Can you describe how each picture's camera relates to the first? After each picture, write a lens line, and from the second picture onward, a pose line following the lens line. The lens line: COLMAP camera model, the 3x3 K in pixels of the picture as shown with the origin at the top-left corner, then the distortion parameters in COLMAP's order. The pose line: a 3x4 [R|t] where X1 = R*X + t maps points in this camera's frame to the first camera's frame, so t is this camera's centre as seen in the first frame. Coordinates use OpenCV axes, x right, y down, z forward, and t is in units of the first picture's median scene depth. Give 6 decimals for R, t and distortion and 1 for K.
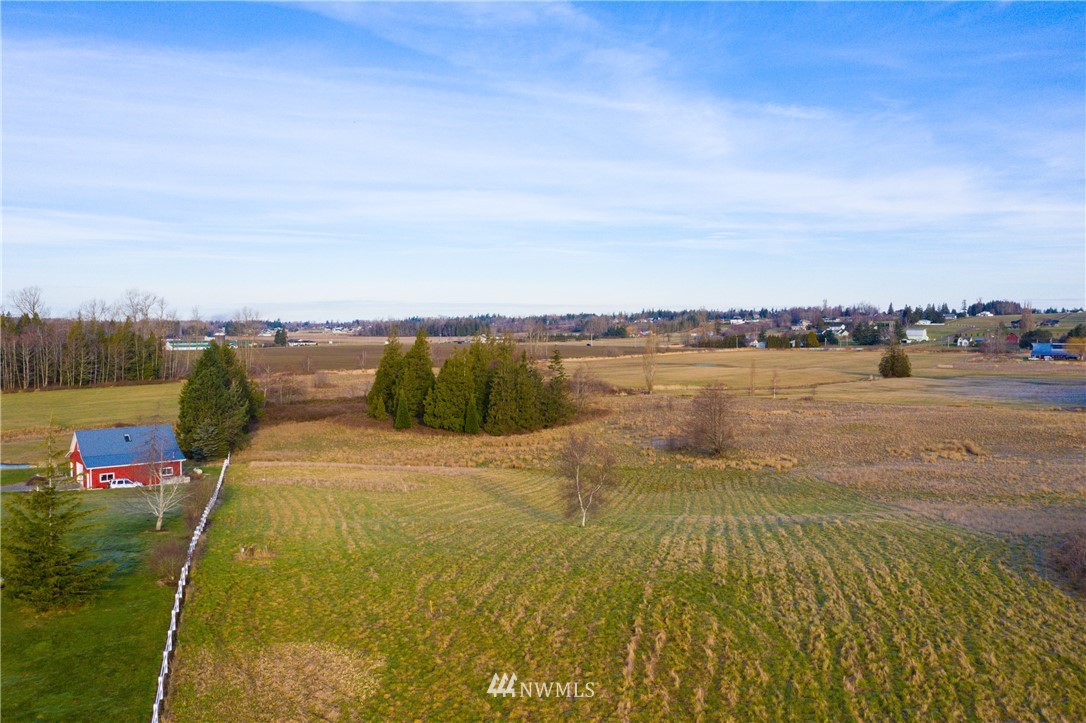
lens RADIAL K [[854.7, 0, 543.0], [0, 854.7, 361.5], [0, 0, 1]] dist [-0.016498, -0.001616]
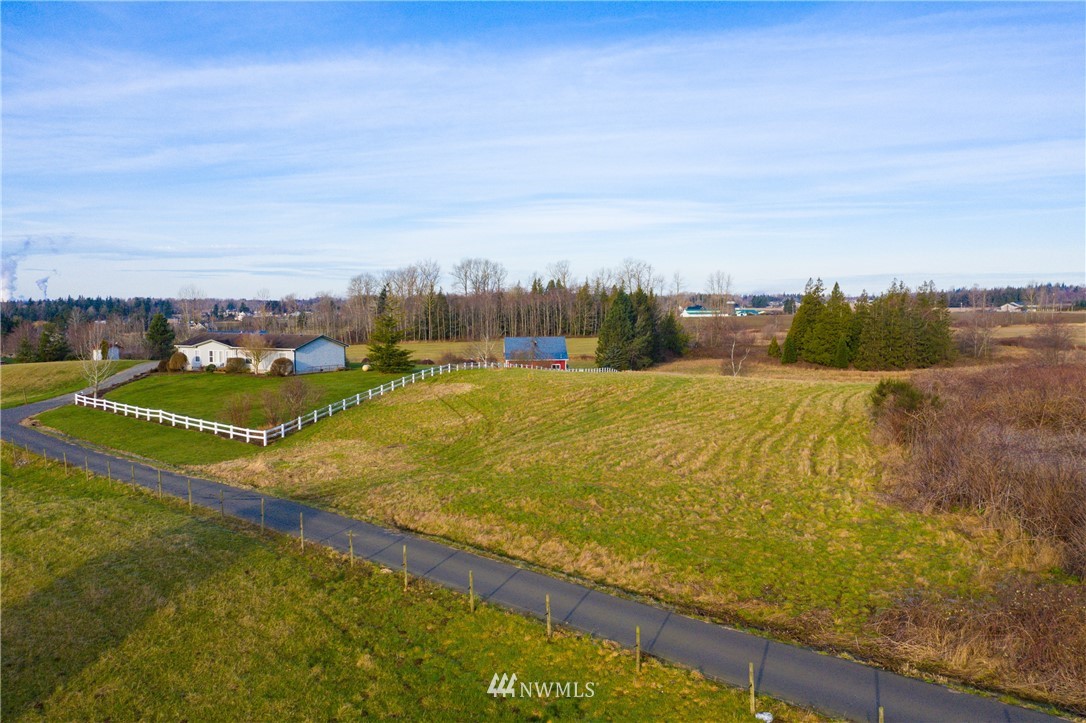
lens RADIAL K [[882.9, 0, 543.0], [0, 882.9, 361.5], [0, 0, 1]] dist [-0.003132, -0.000149]
pose [[0.818266, 0.031849, -0.573957, 0.104041], [-0.018128, 0.999397, 0.029612, 0.019643], [0.574554, -0.013826, 0.818350, -0.067338]]
